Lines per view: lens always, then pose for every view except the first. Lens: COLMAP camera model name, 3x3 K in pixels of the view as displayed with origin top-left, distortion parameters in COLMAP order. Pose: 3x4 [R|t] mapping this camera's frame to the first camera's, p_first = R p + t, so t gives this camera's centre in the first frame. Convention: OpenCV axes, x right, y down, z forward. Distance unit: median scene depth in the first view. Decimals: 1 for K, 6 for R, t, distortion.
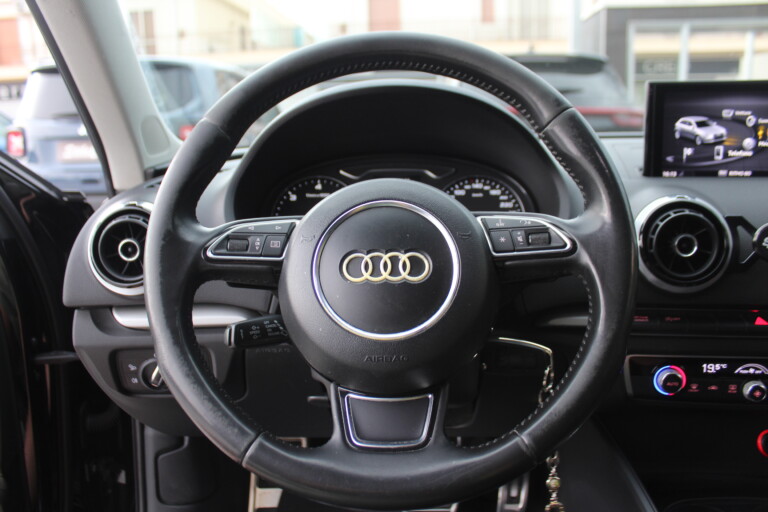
lens RADIAL K [[630.6, 0, 387.2], [0, 630.6, 246.2], [0, 0, 1]] dist [-0.159573, 0.133080]
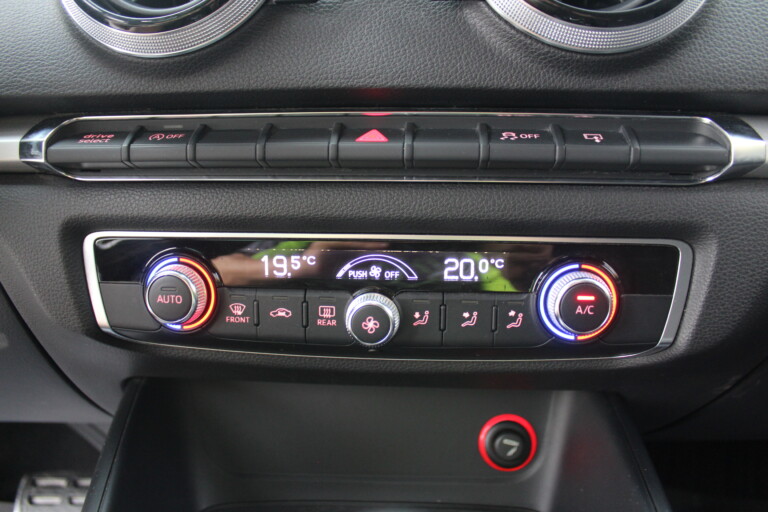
lens RADIAL K [[630.6, 0, 381.7], [0, 630.6, 255.8], [0, 0, 1]] dist [-0.159573, 0.133080]
pose [[0.995737, 0.007438, 0.091939, 0.548764], [-0.010185, 0.999514, 0.029447, 0.176381], [-0.091675, -0.030258, 0.995329, 0.557705]]
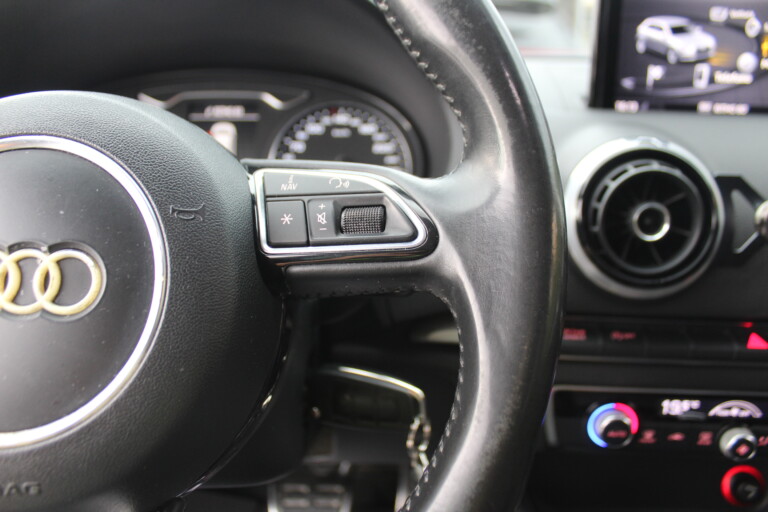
lens RADIAL K [[630.6, 0, 396.1], [0, 630.6, 248.3], [0, 0, 1]] dist [-0.159573, 0.133080]
pose [[0.995316, 0.007758, 0.096367, 0.164878], [-0.016798, 0.995492, 0.093347, -0.025695], [-0.095209, -0.094529, 0.990959, 0.384152]]
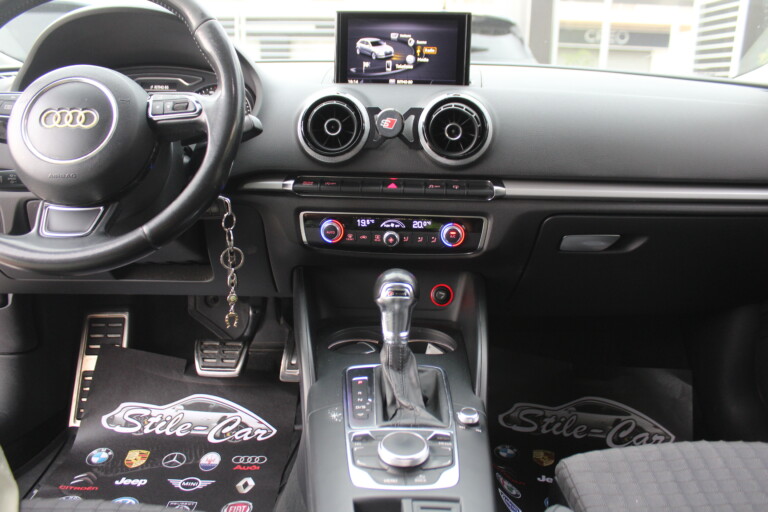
lens RADIAL K [[630.6, 0, 378.6], [0, 630.6, 240.1], [0, 0, 1]] dist [-0.159573, 0.133080]
pose [[0.996736, 0.020748, 0.078016, 0.448068], [-0.024578, 0.998523, 0.048462, 0.166250], [-0.076895, -0.050221, 0.995774, -0.380941]]
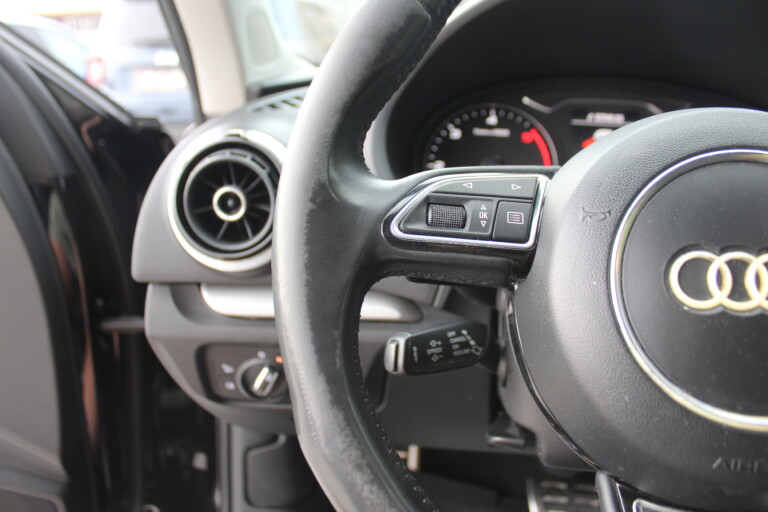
lens RADIAL K [[630.6, 0, 385.0], [0, 630.6, 245.0], [0, 0, 1]] dist [-0.159573, 0.133080]
pose [[0.992840, 0.053048, -0.107030, -0.175771], [-0.042849, 0.994513, 0.095435, -0.020301], [0.111505, -0.090166, 0.989665, 0.343621]]
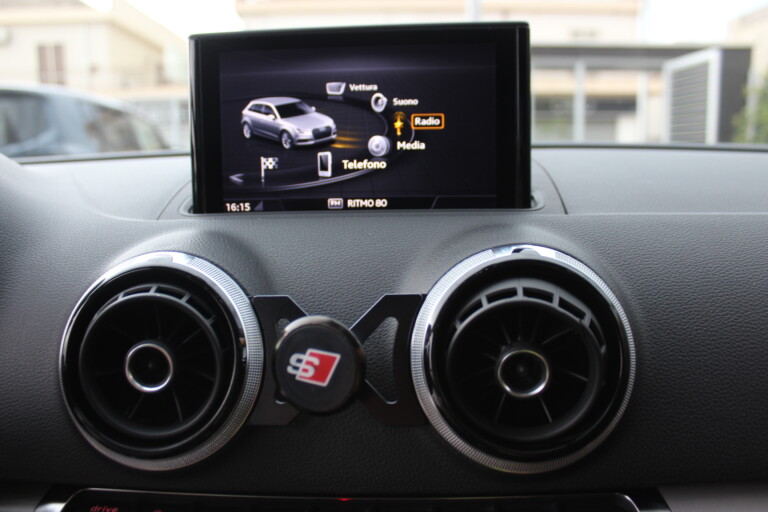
lens RADIAL K [[630.6, 0, 384.5], [0, 630.6, 235.6], [0, 0, 1]] dist [-0.159573, 0.133080]
pose [[0.992607, -0.010100, 0.120949, 0.557756], [0.019239, 0.997026, -0.074632, -0.054798], [-0.119836, 0.076407, 0.989849, 0.489829]]
